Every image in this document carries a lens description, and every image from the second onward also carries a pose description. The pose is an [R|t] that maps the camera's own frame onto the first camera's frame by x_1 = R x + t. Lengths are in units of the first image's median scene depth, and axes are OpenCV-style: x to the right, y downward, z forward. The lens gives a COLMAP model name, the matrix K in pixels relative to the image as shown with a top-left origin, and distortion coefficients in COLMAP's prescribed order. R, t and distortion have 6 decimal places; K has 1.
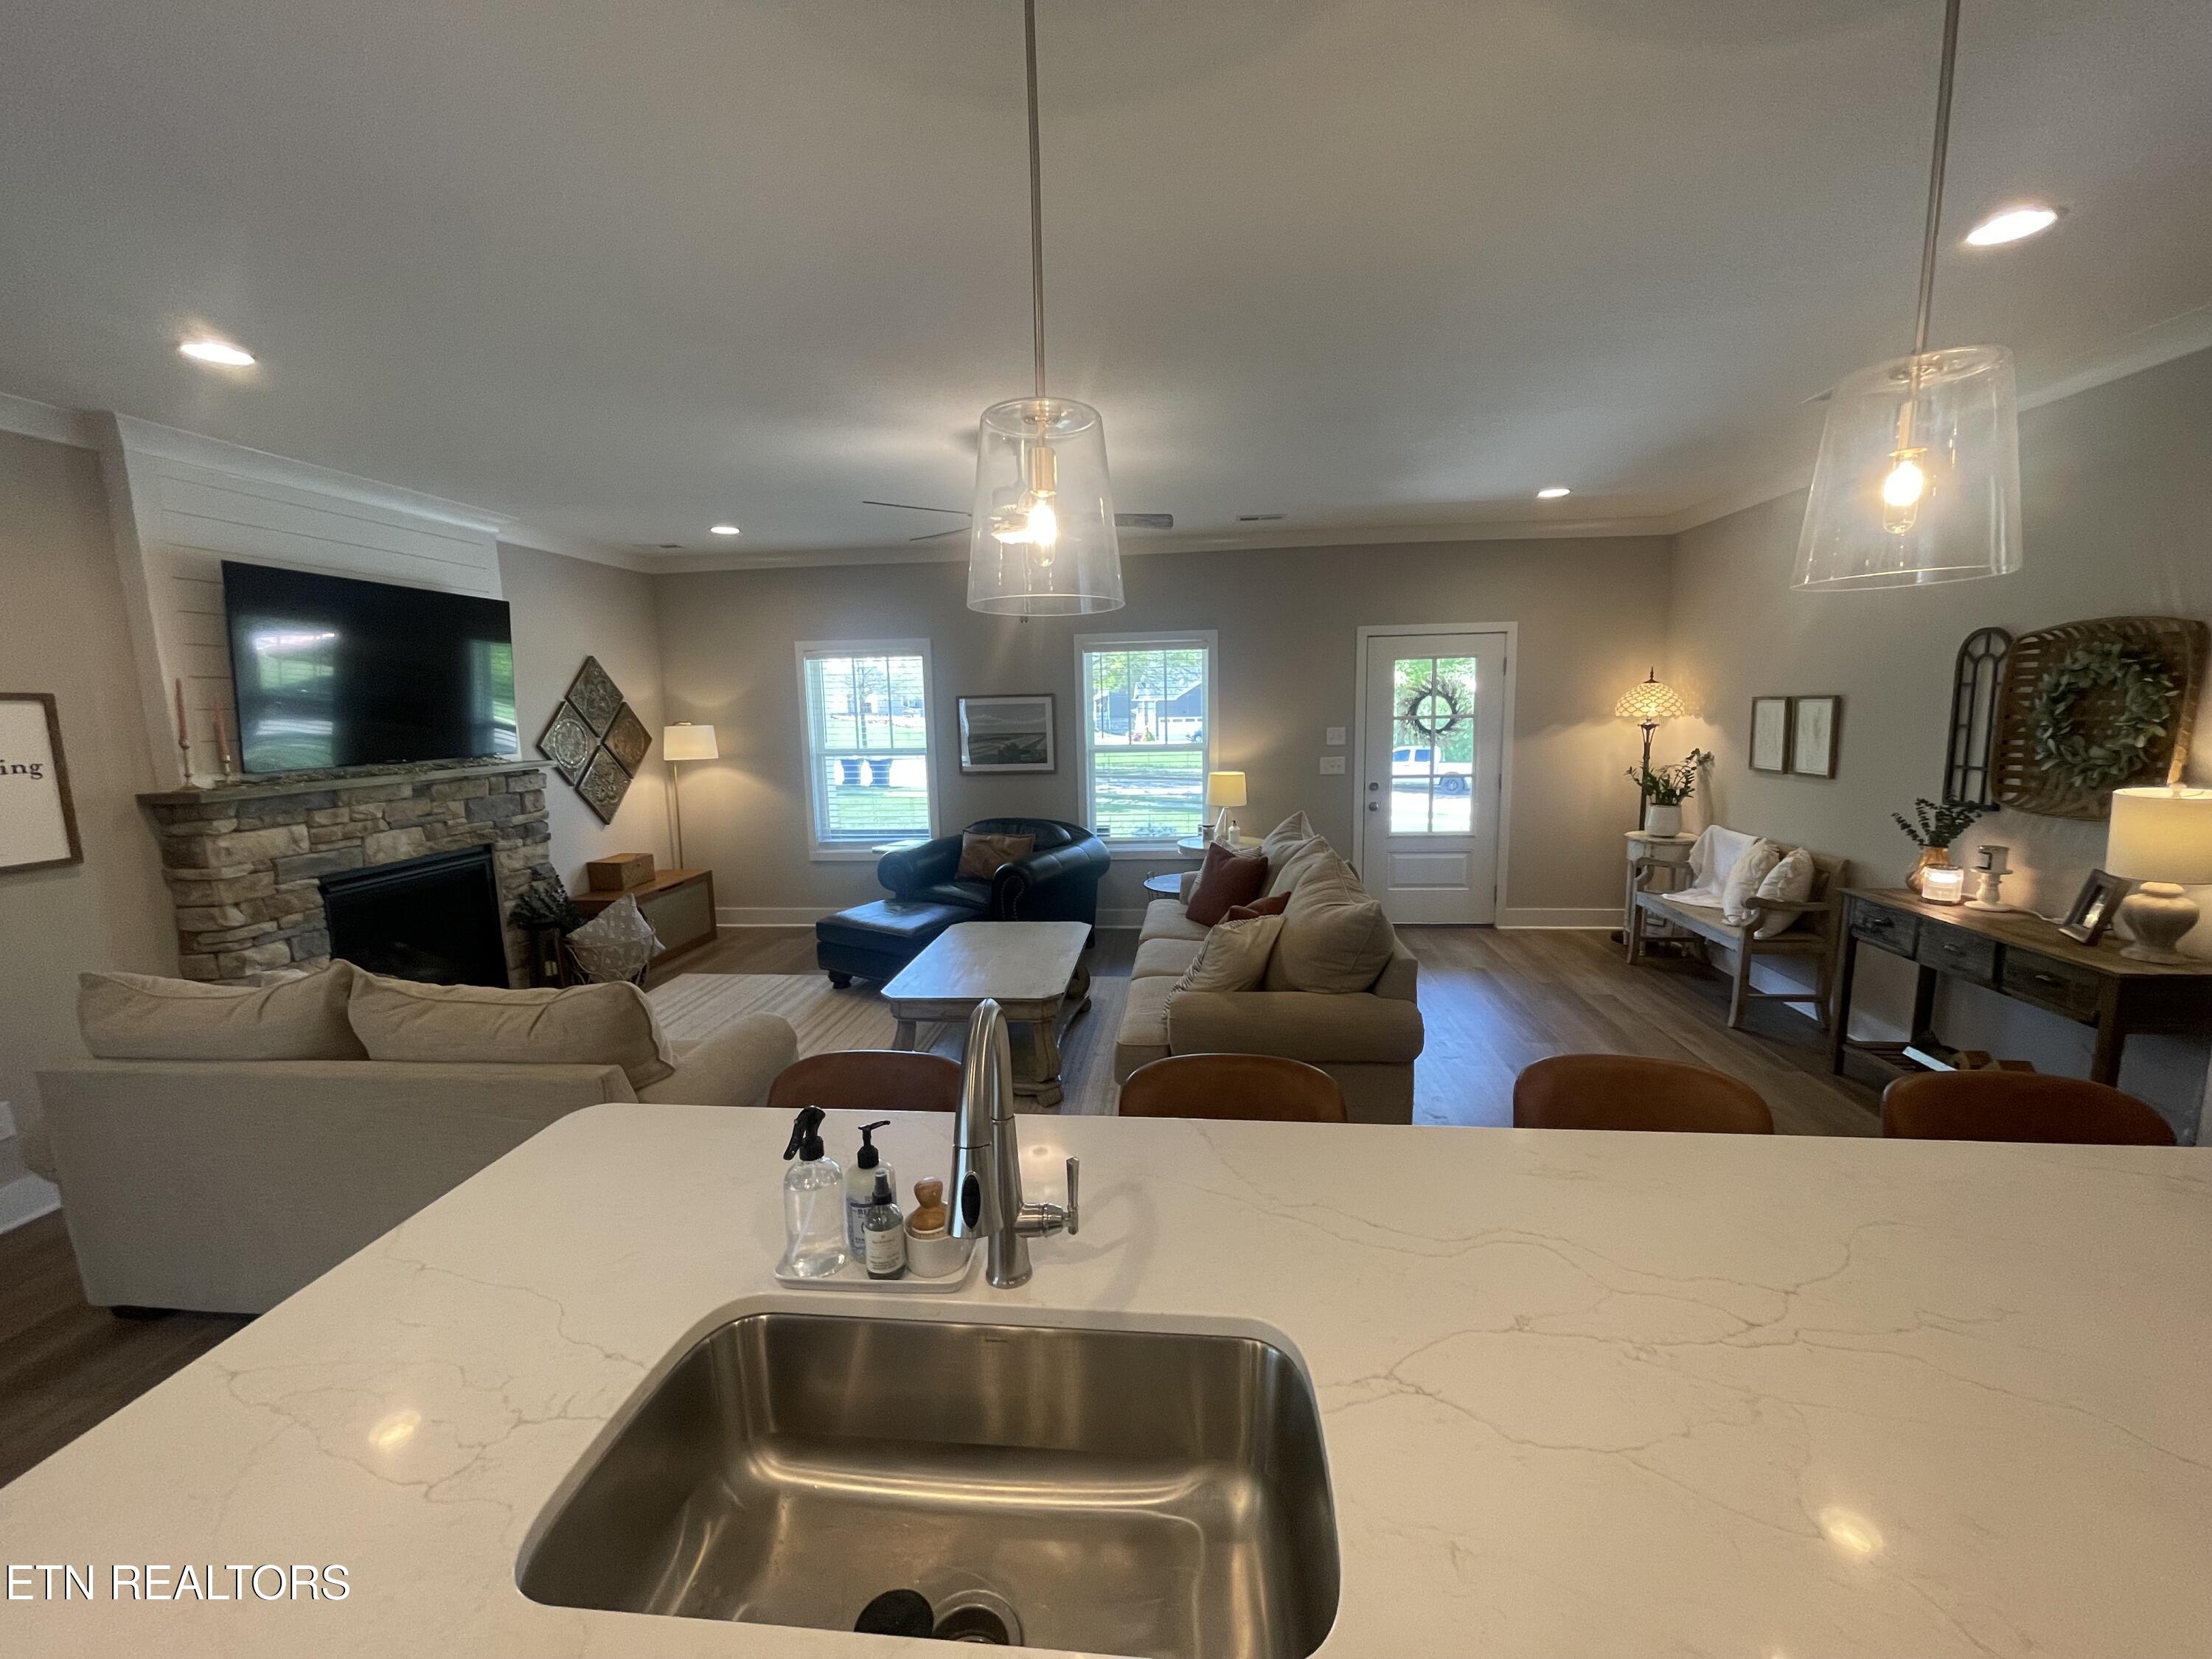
lens RADIAL K [[896.8, 0, 1106.1], [0, 896.8, 833.7], [0, 0, 1]] dist [-0.004977, 0.001171]
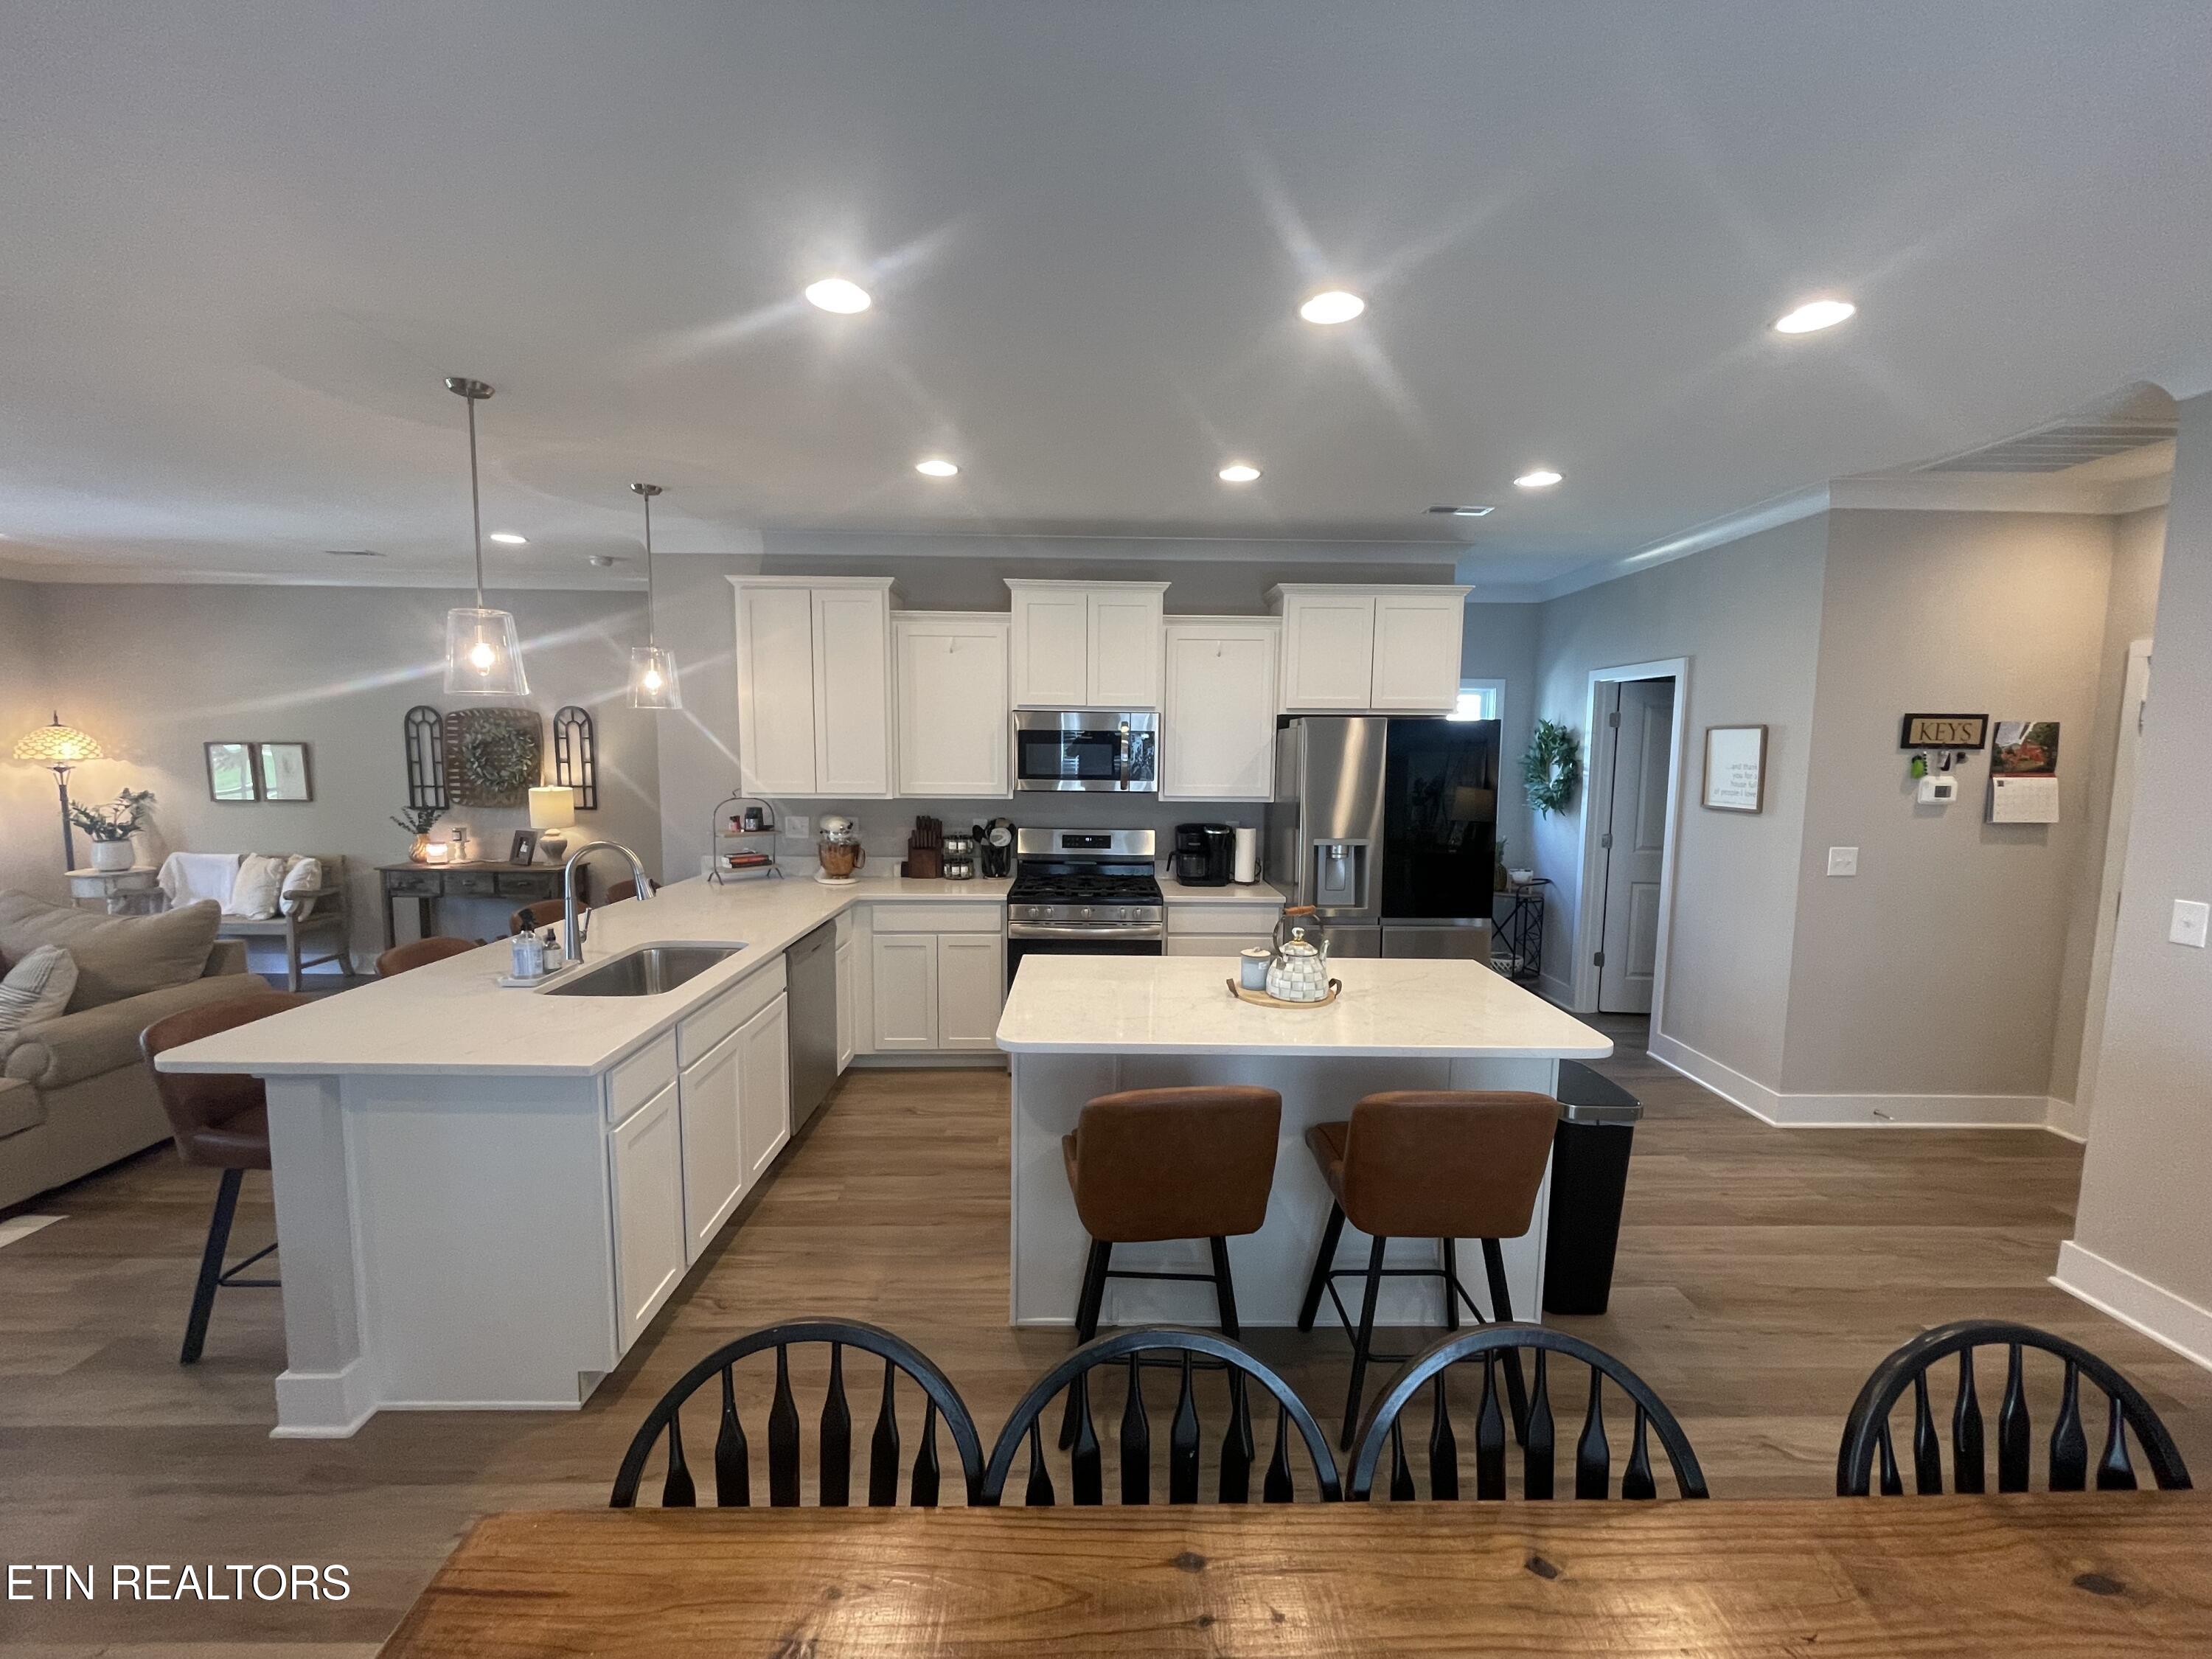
lens RADIAL K [[896.8, 0, 1111.2], [0, 896.8, 834.3], [0, 0, 1]] dist [-0.004977, 0.001171]
pose [[-0.128845, -0.078294, 0.988569, -0.635332], [0.136733, 0.985954, 0.095908, 0.022322], [-0.982193, 0.147527, -0.116329, -0.053777]]
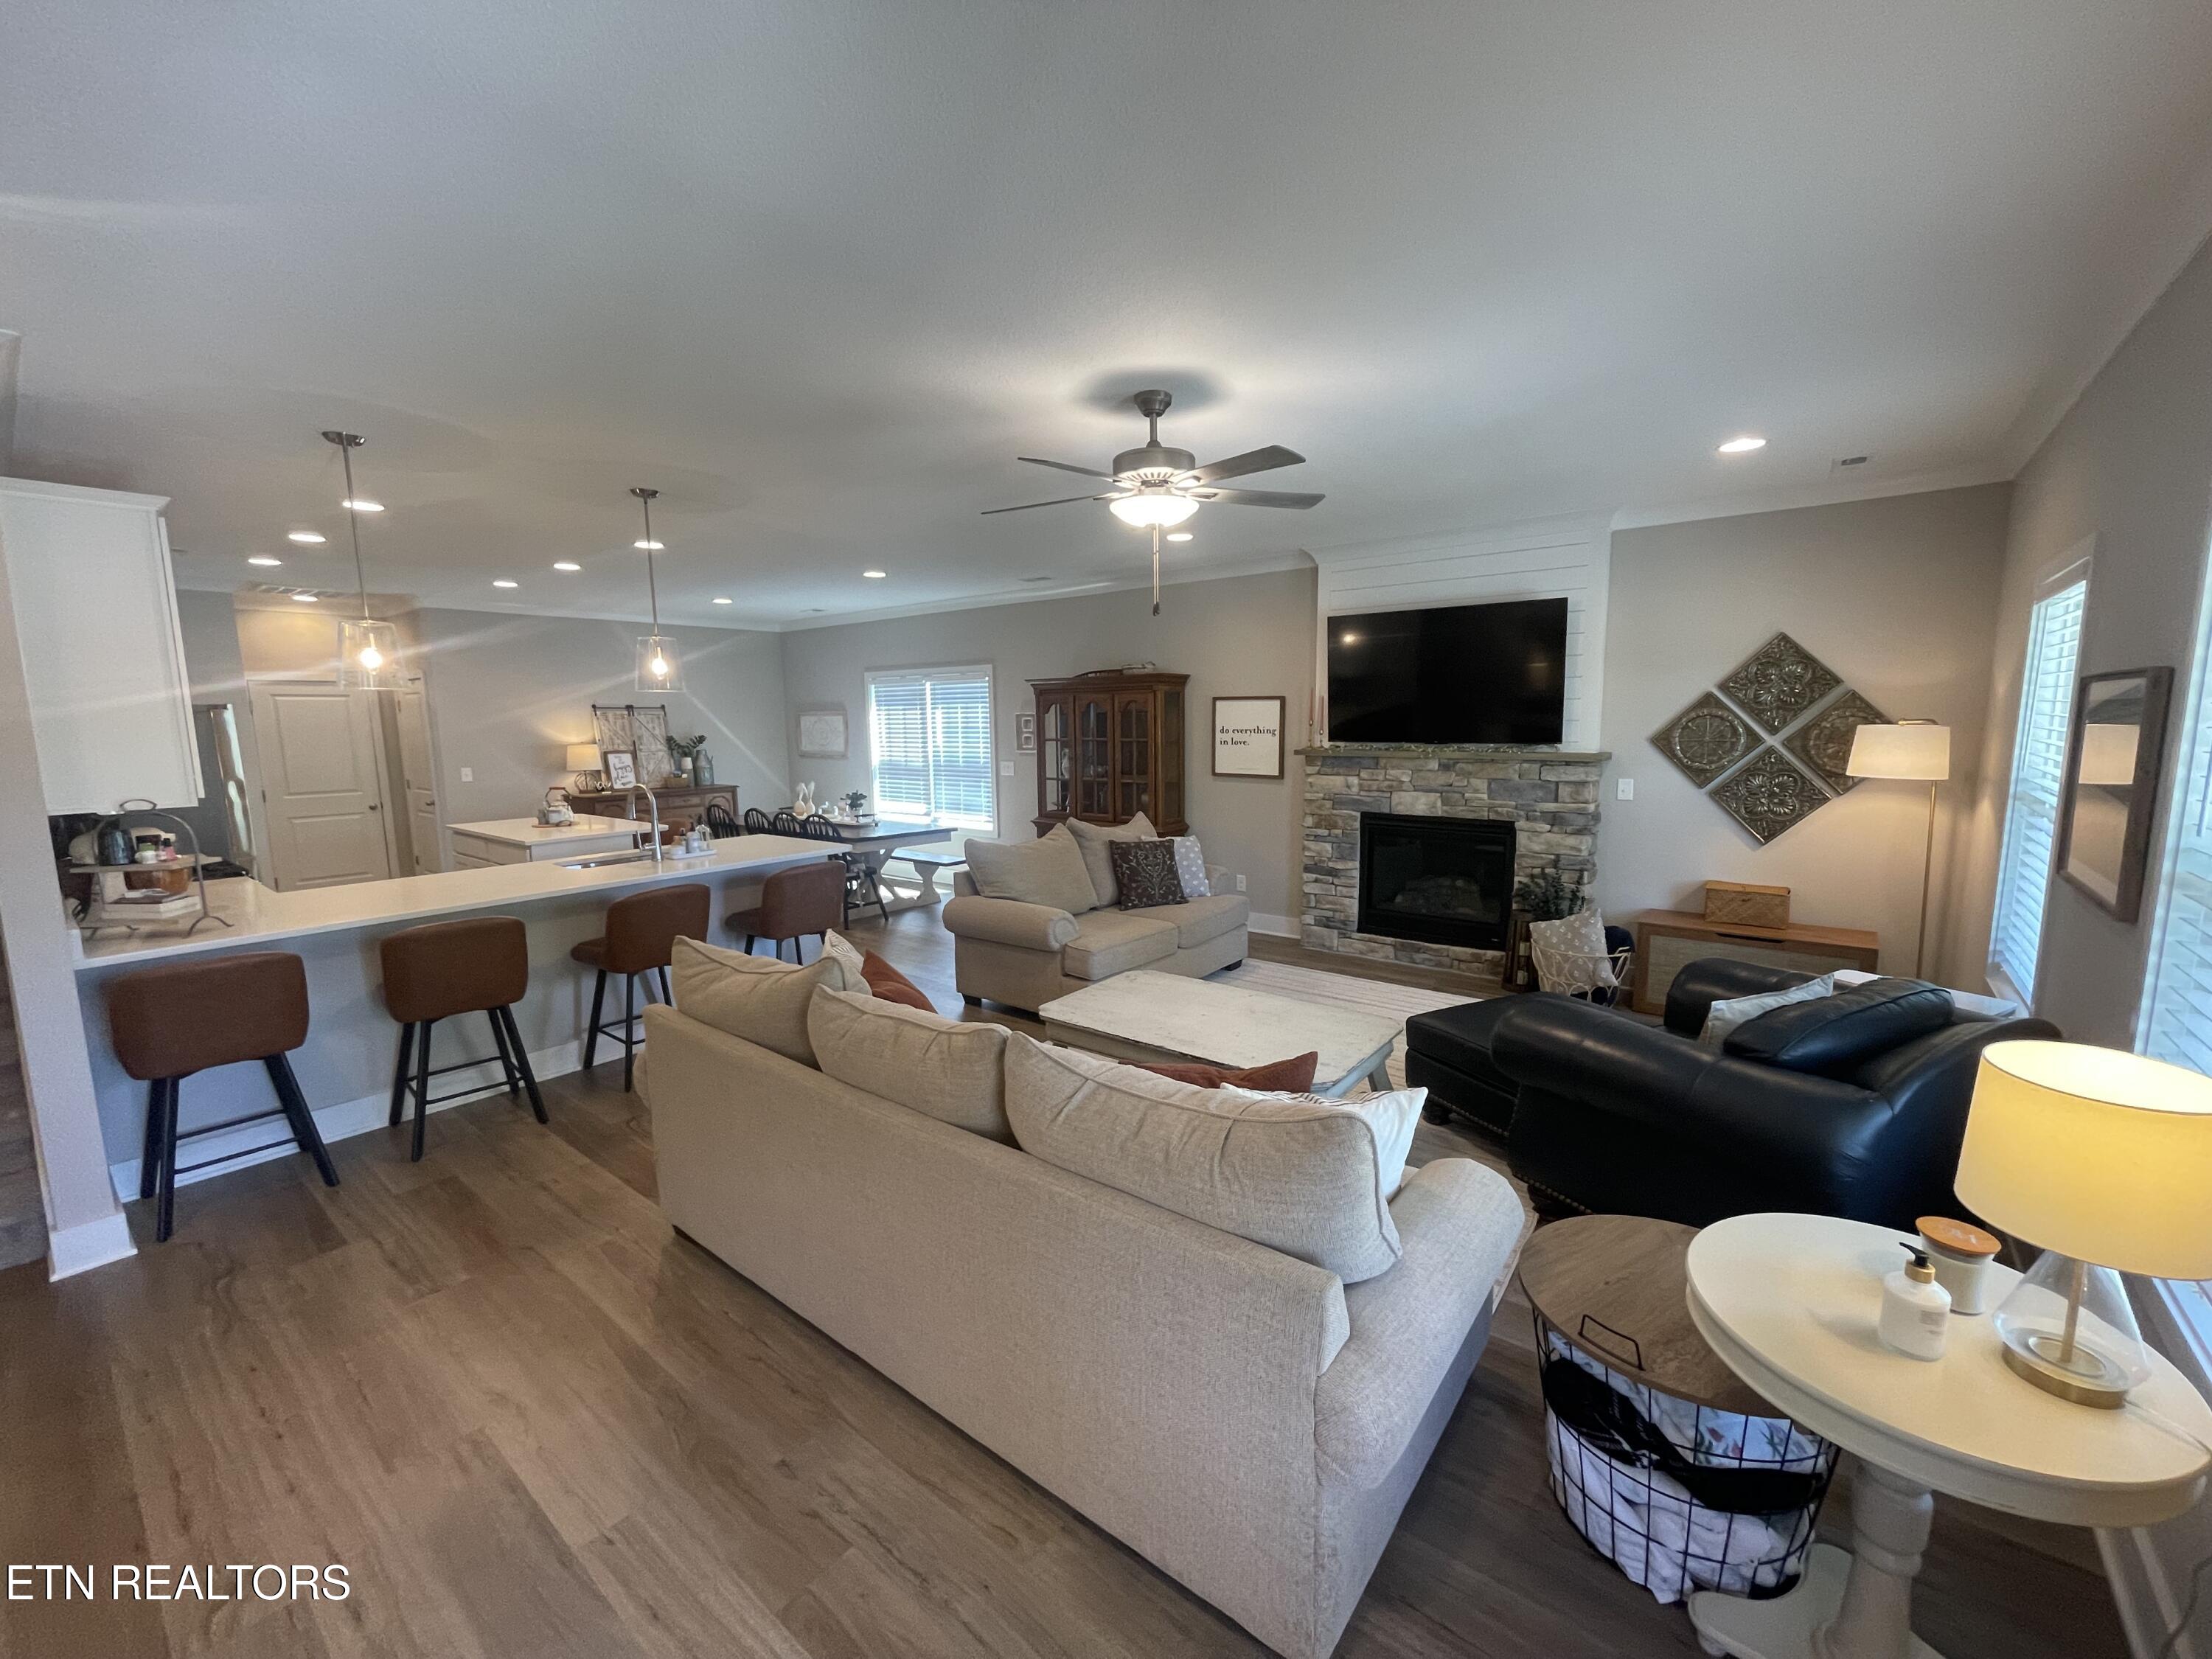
lens RADIAL K [[896.8, 0, 1125.2], [0, 896.8, 839.2], [0, 0, 1]] dist [-0.004977, 0.001171]
pose [[-0.535322, 0.146241, -0.831892, 0.482589], [-0.097942, 0.967506, 0.233107, -0.172198], [0.838950, 0.206265, -0.503604, 1.097587]]
